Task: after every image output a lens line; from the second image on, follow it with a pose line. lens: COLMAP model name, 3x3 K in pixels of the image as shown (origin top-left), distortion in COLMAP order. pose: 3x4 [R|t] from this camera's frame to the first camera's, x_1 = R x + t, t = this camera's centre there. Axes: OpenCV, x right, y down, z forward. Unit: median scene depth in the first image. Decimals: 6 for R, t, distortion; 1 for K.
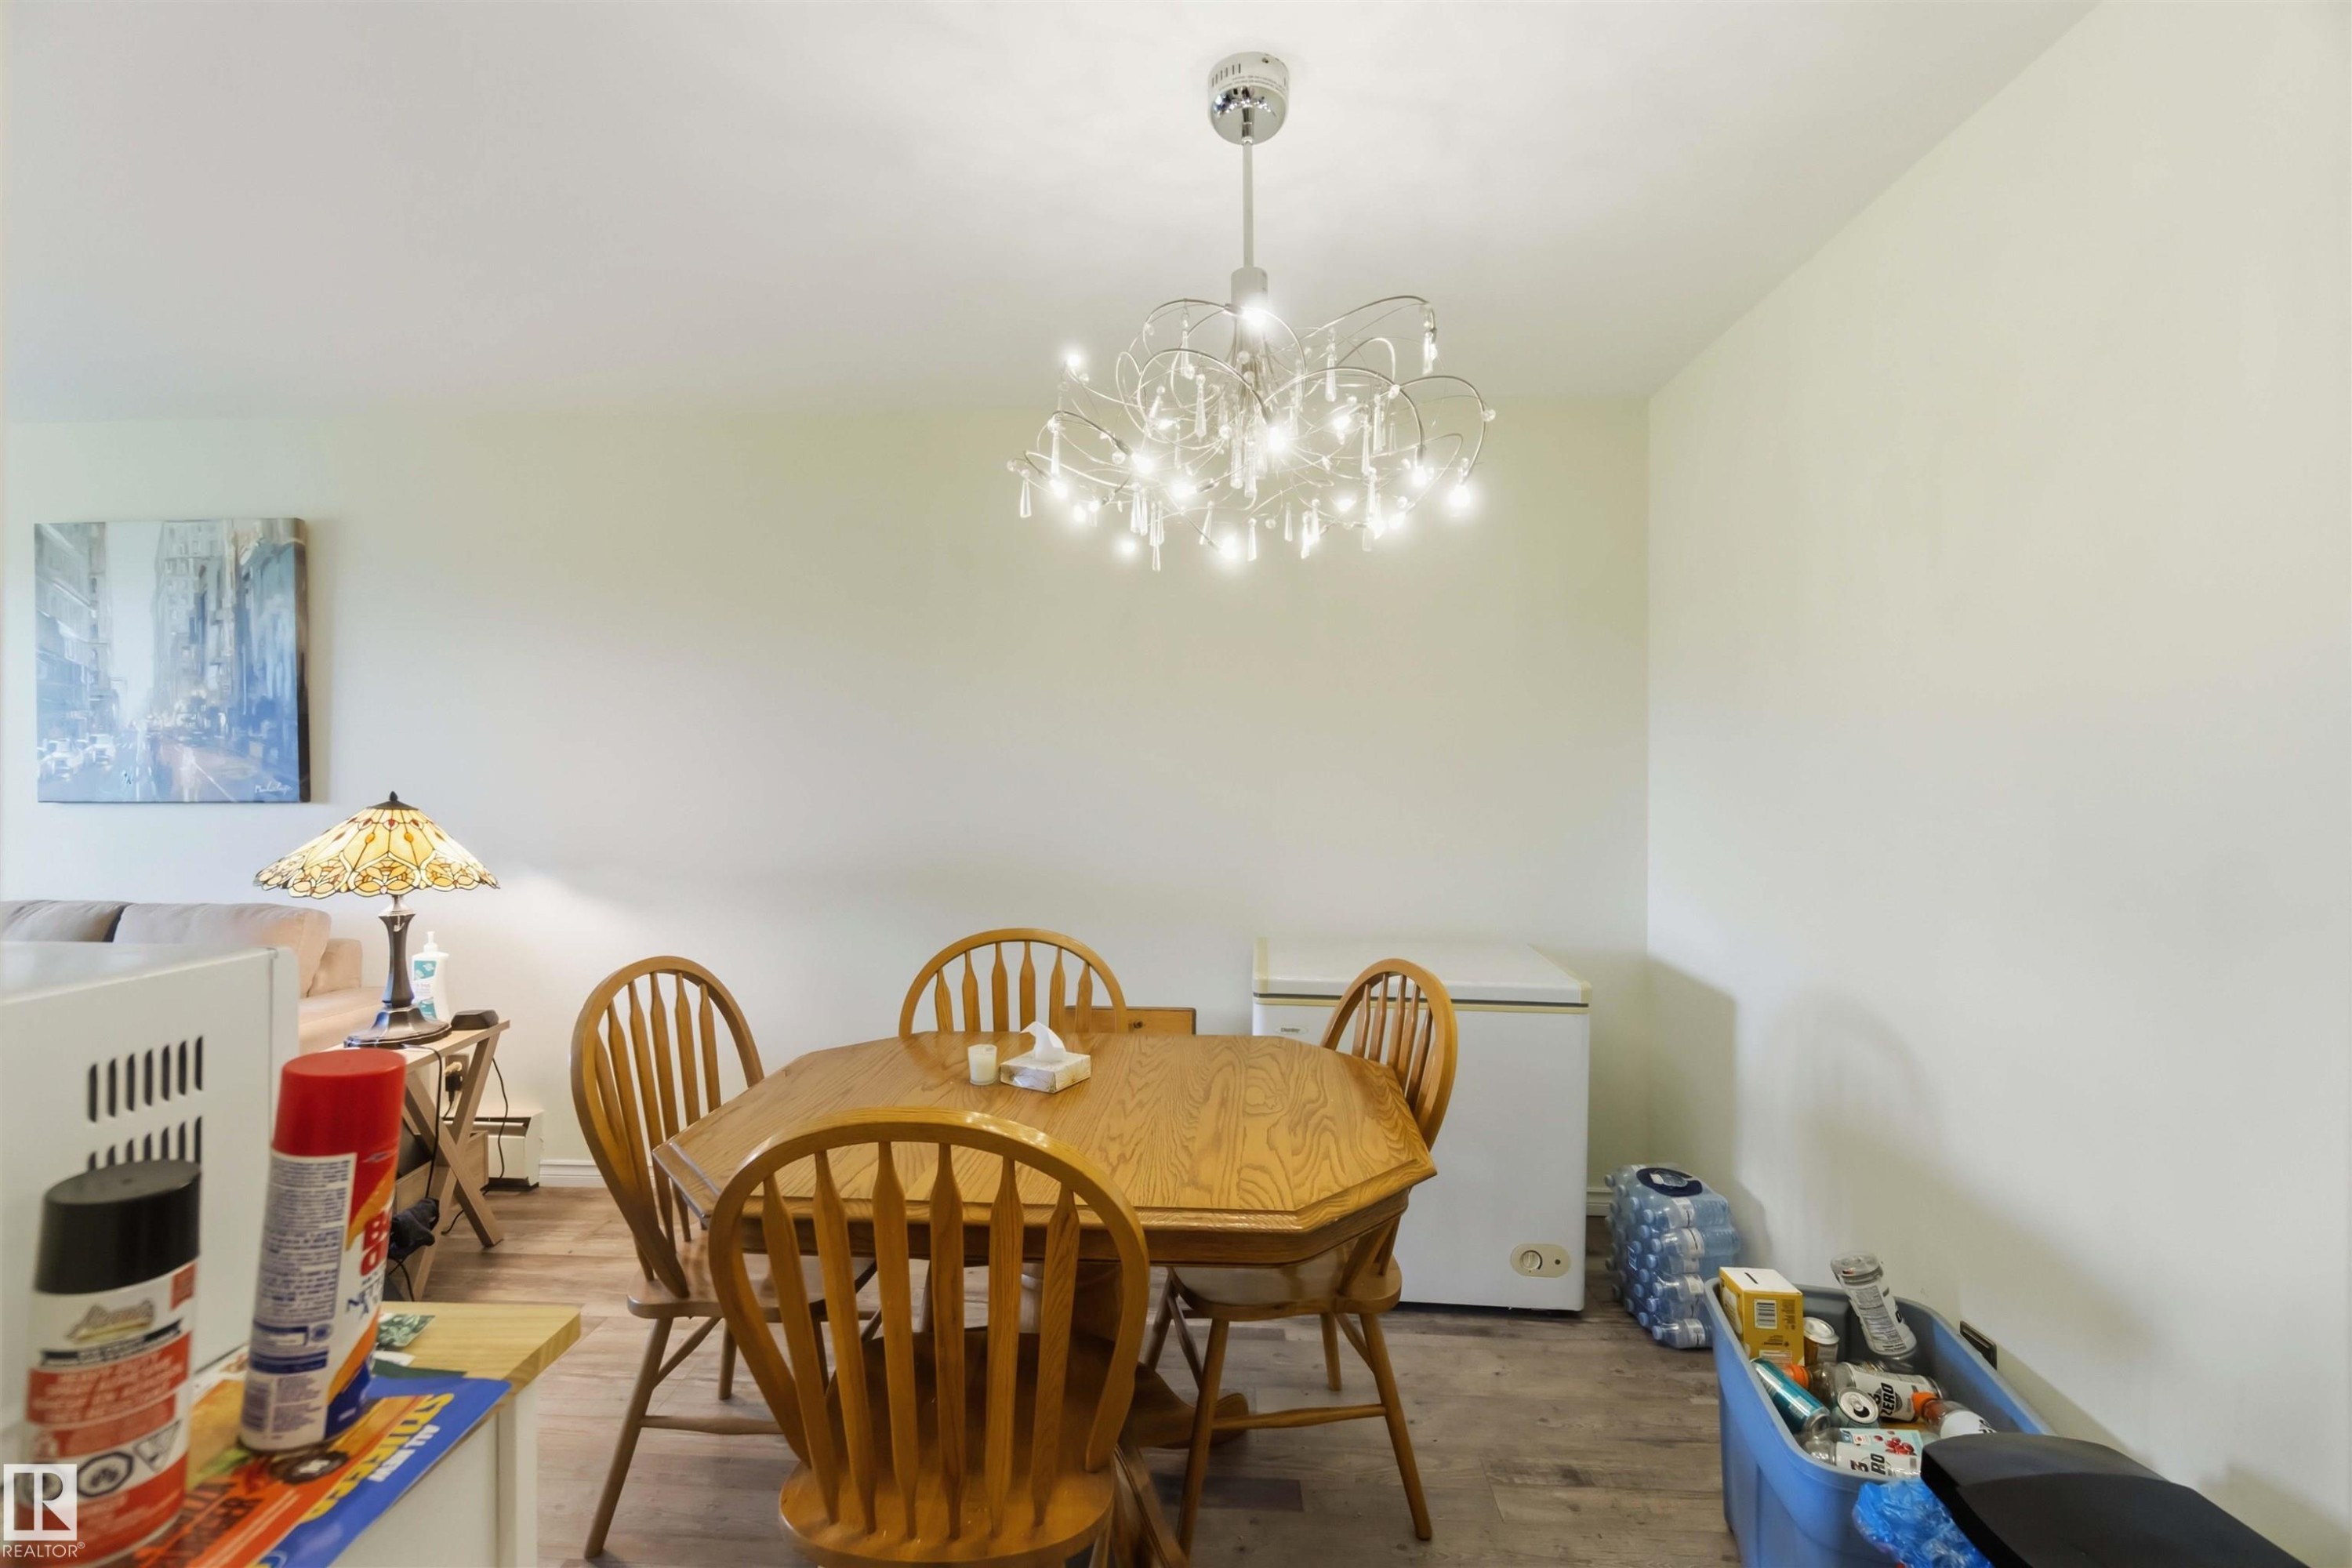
lens RADIAL K [[1011.7, 0, 1184.3], [0, 1011.7, 769.4], [0, 0, 1]] dist [-0.004756, 0.000716]
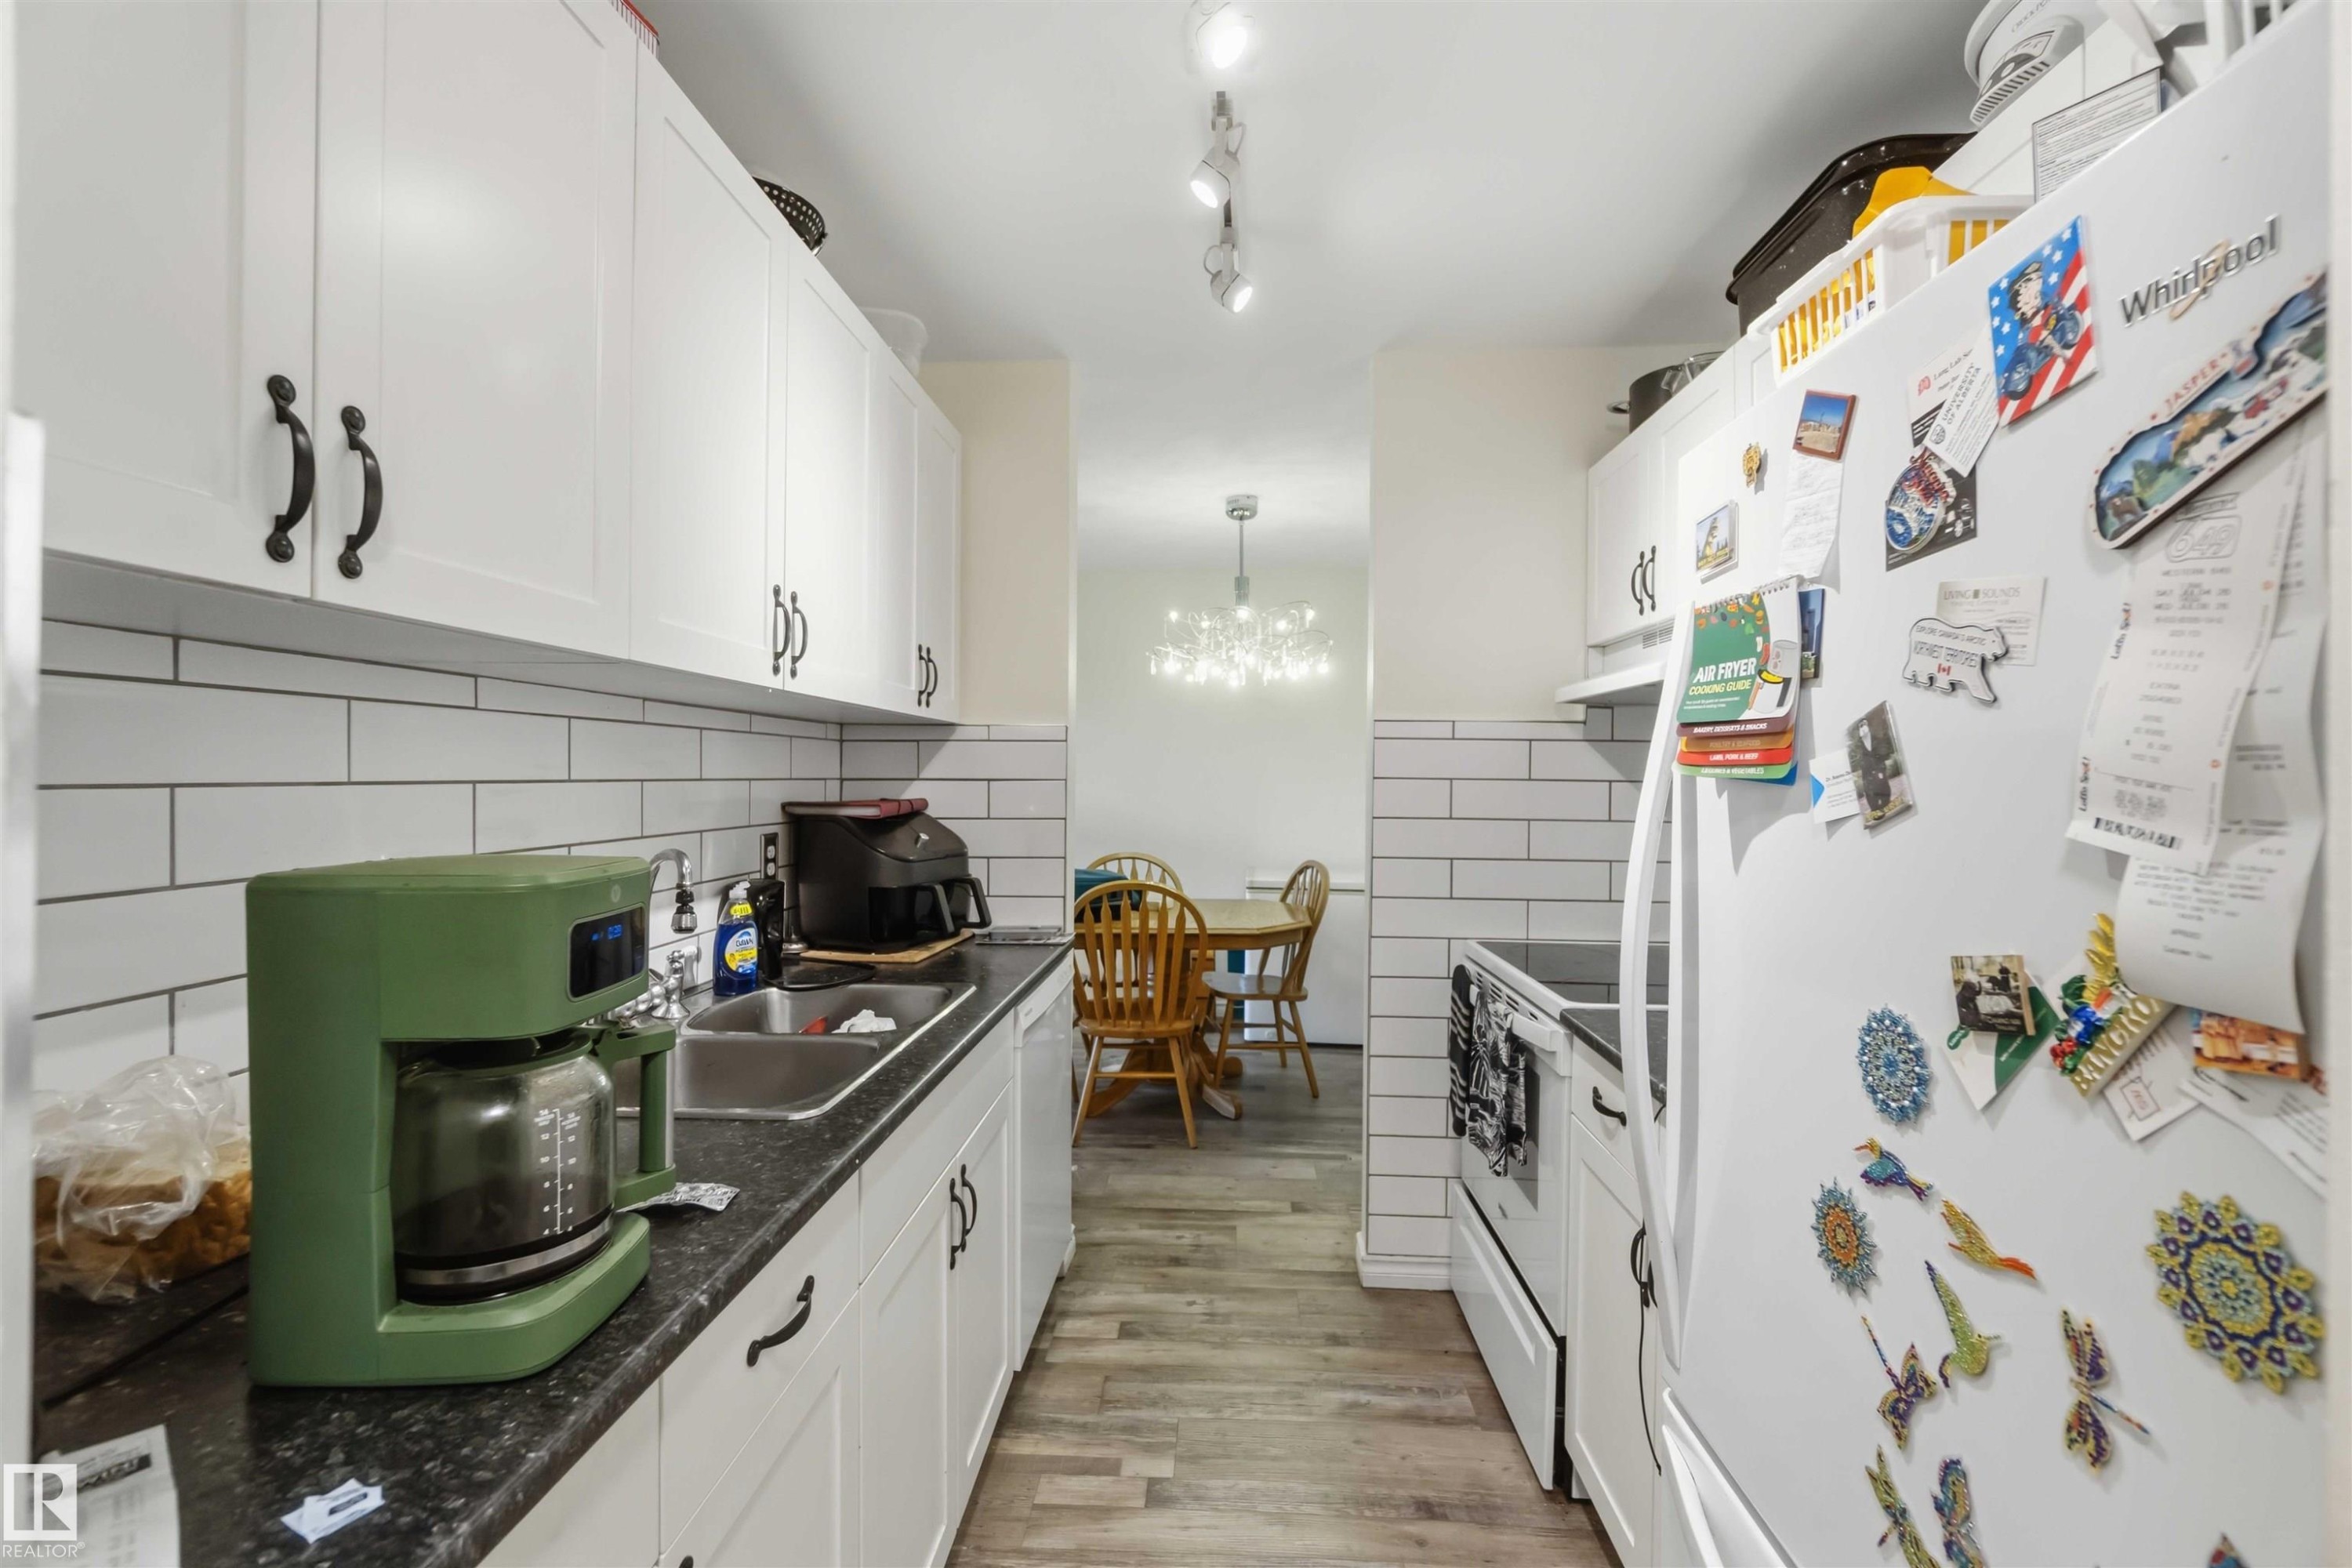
lens RADIAL K [[1011.7, 0, 1177.6], [0, 1011.7, 775.0], [0, 0, 1]] dist [-0.004756, 0.000716]
pose [[0.999972, -0.001322, -0.007327, -0.097318], [0.001370, 0.999977, 0.006599, -0.017485], [0.007318, -0.006609, 0.999951, -1.877297]]
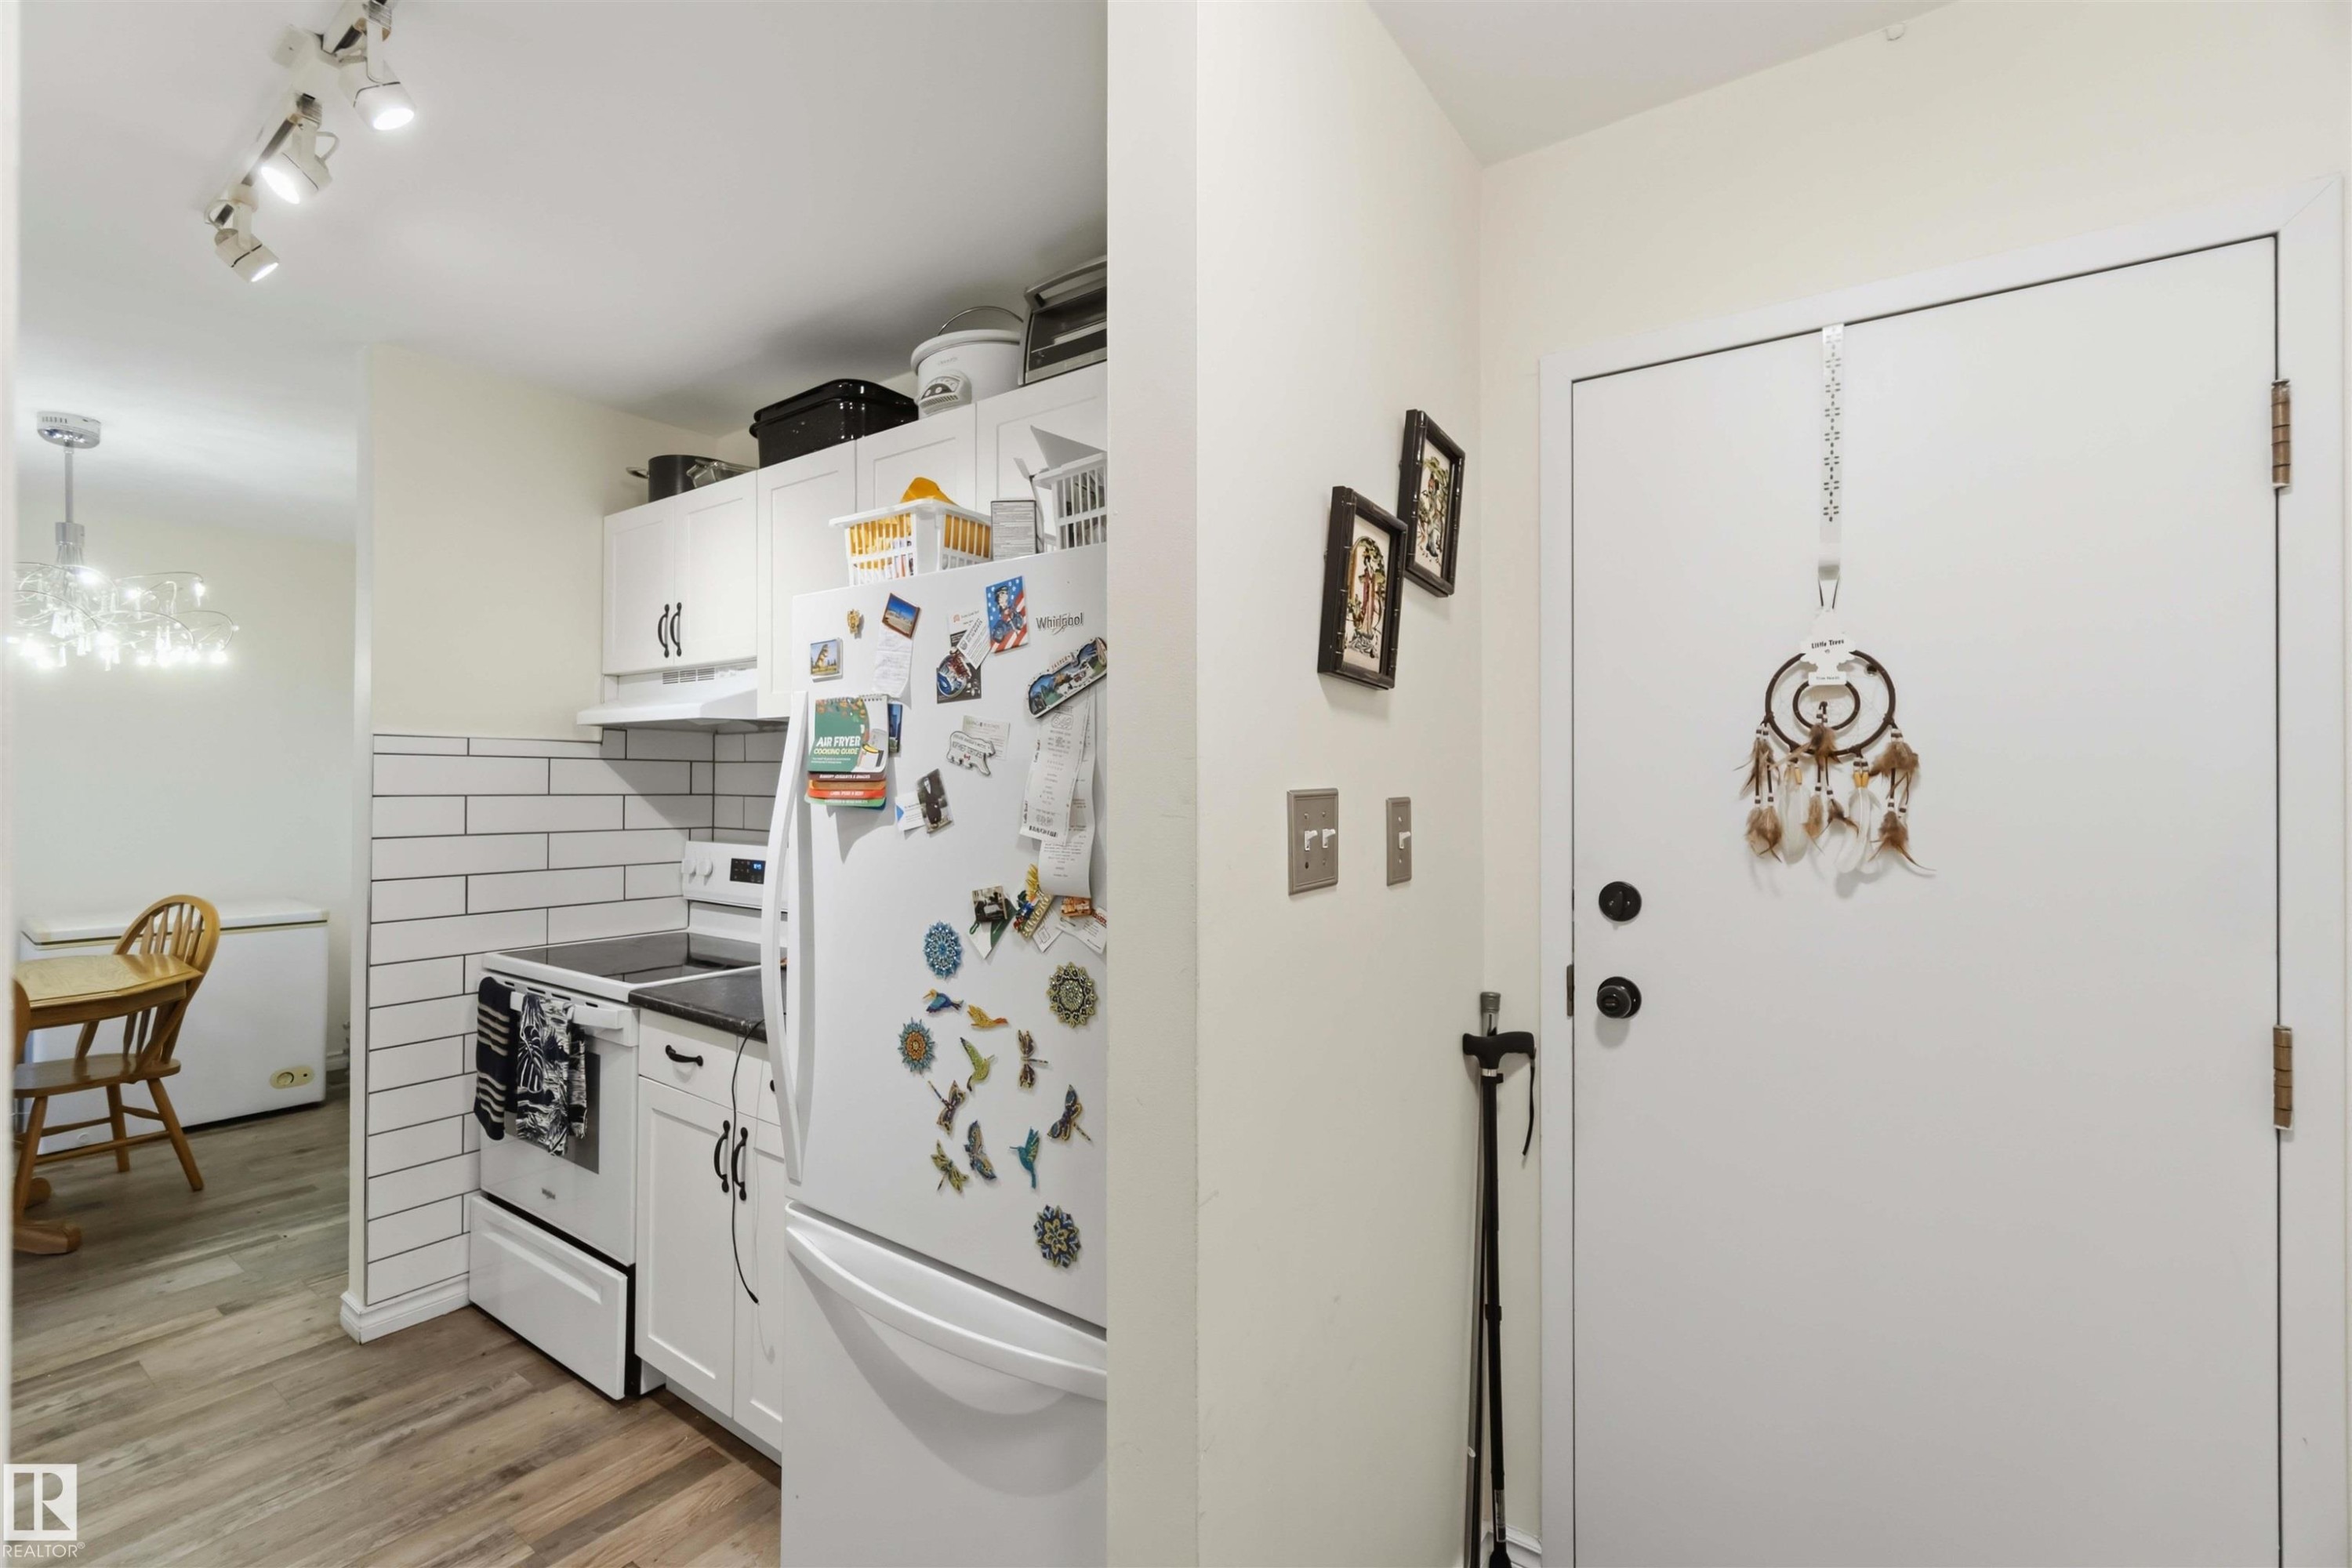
lens RADIAL K [[1011.7, 0, 1173.3], [0, 1011.7, 777.7], [0, 0, 1]] dist [-0.004756, 0.000716]
pose [[0.538299, -0.004847, 0.842740, -0.505365], [-0.004074, 0.999957, 0.008353, -0.054117], [-0.842744, -0.007930, 0.538256, -2.133398]]
